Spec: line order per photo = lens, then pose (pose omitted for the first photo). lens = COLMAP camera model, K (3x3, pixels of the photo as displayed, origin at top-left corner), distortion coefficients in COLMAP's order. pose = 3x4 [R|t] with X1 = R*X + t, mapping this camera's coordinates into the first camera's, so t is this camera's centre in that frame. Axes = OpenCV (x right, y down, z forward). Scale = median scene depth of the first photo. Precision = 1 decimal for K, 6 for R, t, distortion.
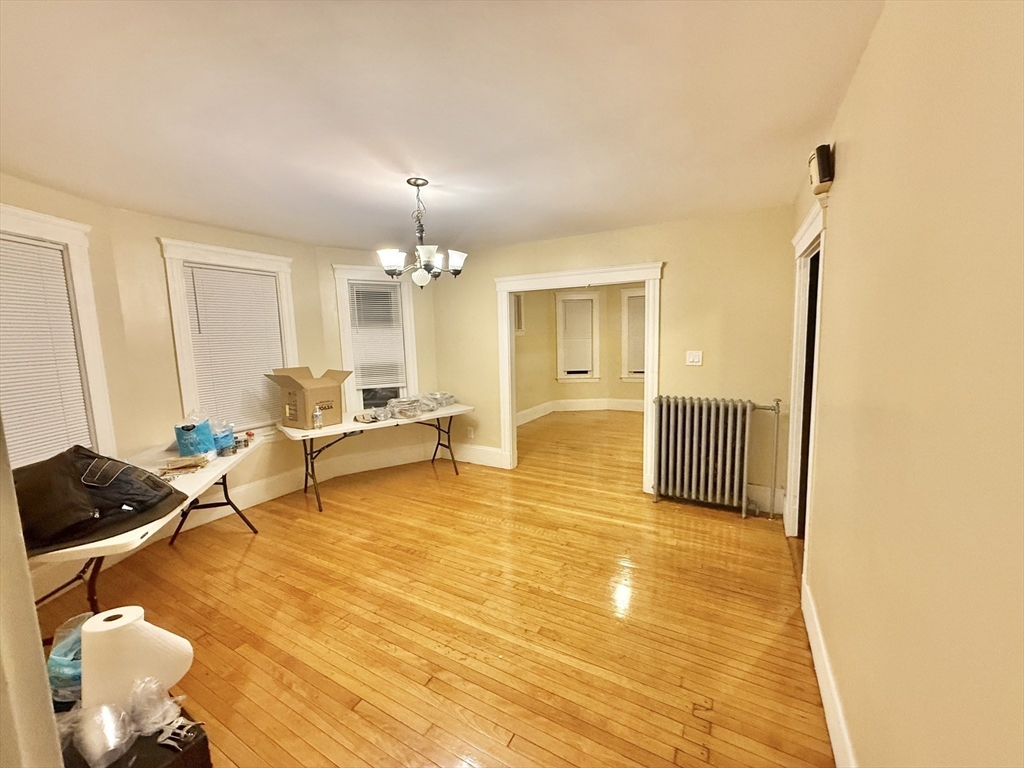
lens RADIAL K [[407.9, 0, 507.9], [0, 407.9, 384.0], [0, 0, 1]] dist [-0.001031, -0.000290]
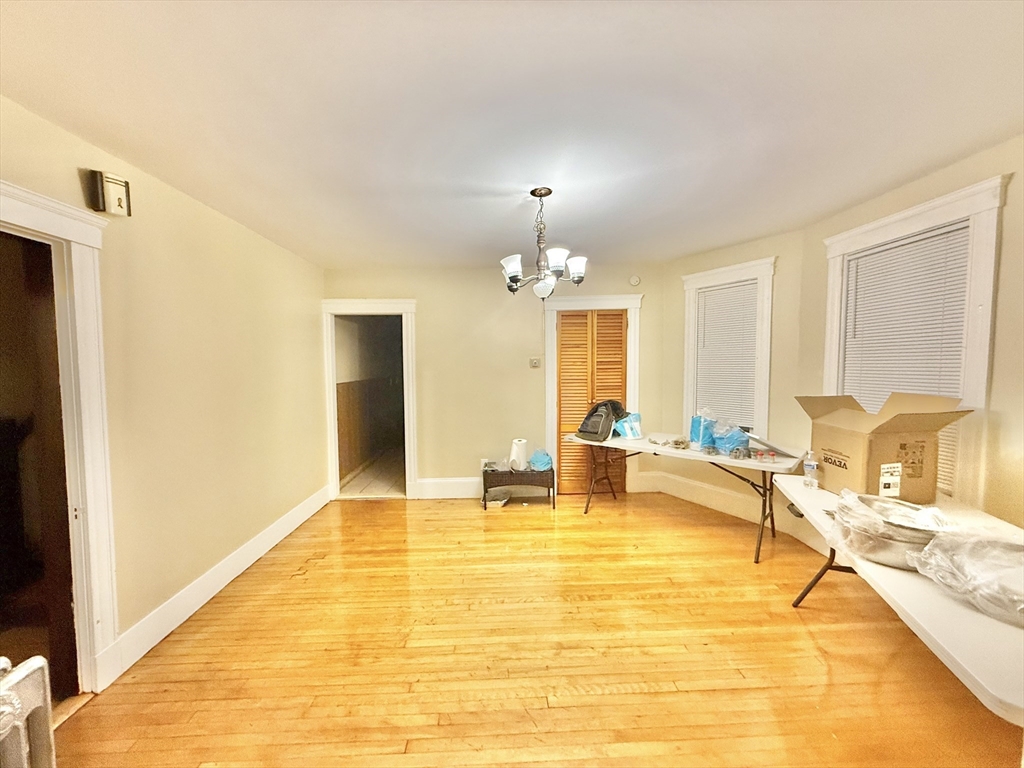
lens RADIAL K [[407.9, 0, 507.9], [0, 407.9, 384.0], [0, 0, 1]] dist [-0.001031, -0.000290]
pose [[-0.852715, 0.059213, -0.519009, 0.285804], [-0.029780, 0.986429, 0.161468, -0.149443], [0.521526, 0.153142, -0.839379, 1.392665]]
